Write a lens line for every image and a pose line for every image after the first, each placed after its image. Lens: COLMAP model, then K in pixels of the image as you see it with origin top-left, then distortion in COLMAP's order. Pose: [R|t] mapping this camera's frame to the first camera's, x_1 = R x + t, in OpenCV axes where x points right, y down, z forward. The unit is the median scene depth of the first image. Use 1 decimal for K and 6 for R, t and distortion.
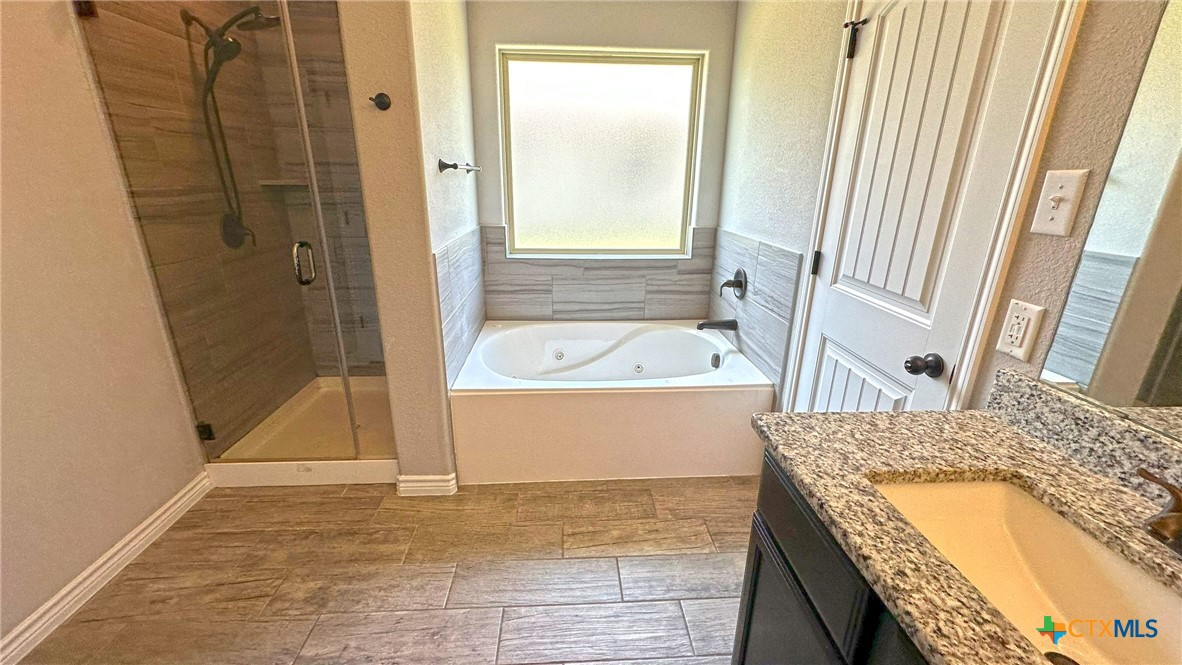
lens RADIAL K [[472.1, 0, 589.6], [0, 472.1, 332.2], [0, 0, 1]] dist [-0.000687, 0.000761]
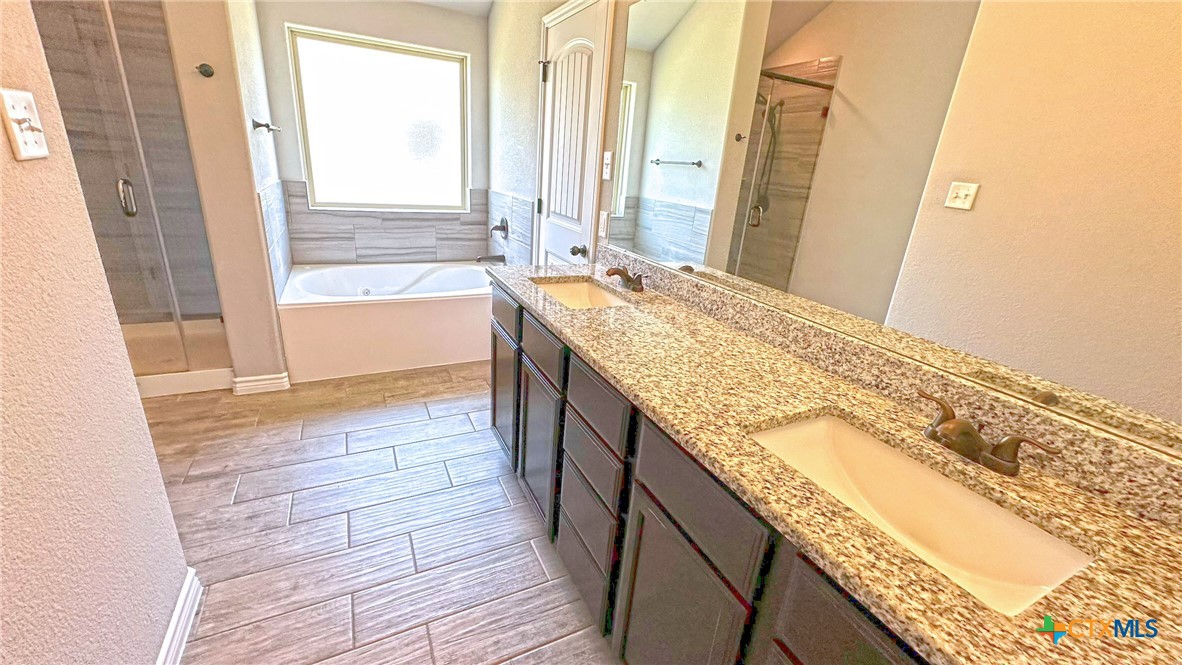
lens RADIAL K [[472.1, 0, 586.8], [0, 472.1, 329.5], [0, 0, 1]] dist [-0.000687, 0.000761]
pose [[0.919808, -0.078144, 0.384509, -0.024681], [0.064468, 0.996748, 0.048352, 0.182554], [-0.387036, -0.019686, 0.921854, -0.497920]]
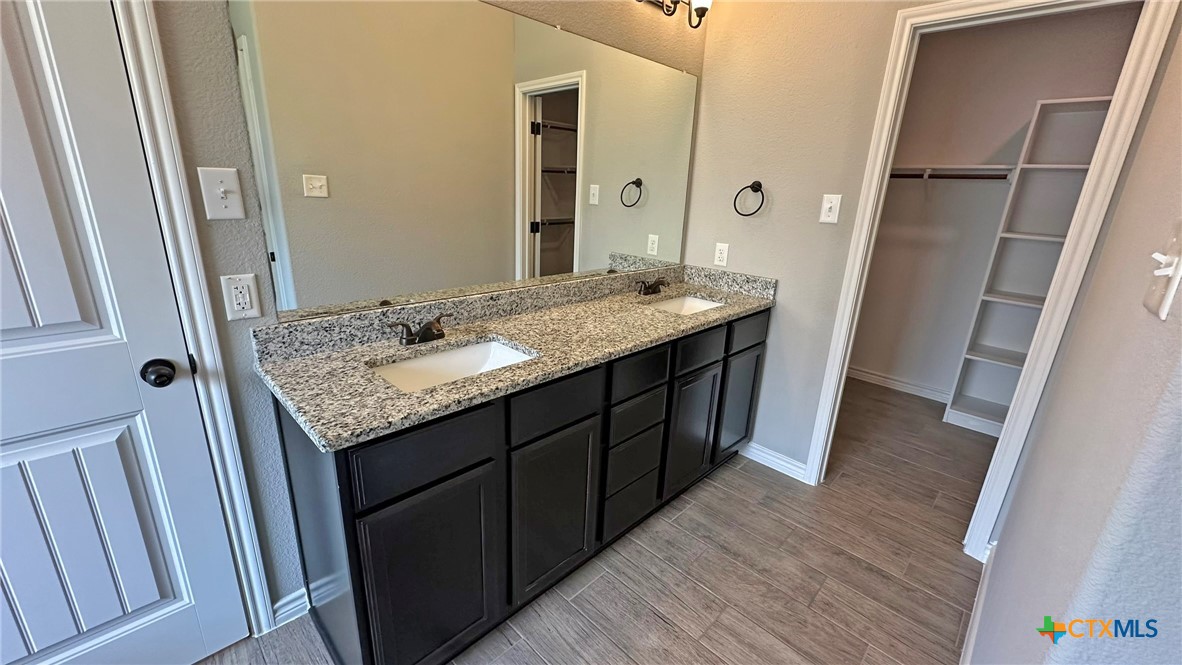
lens RADIAL K [[472.1, 0, 592.1], [0, 472.1, 331.0], [0, 0, 1]] dist [-0.000687, 0.000761]
pose [[-0.669427, -0.257730, 0.696737, -0.286721], [0.186256, 0.849702, 0.493269, -0.178735], [-0.719149, 0.459979, -0.520810, 0.495827]]
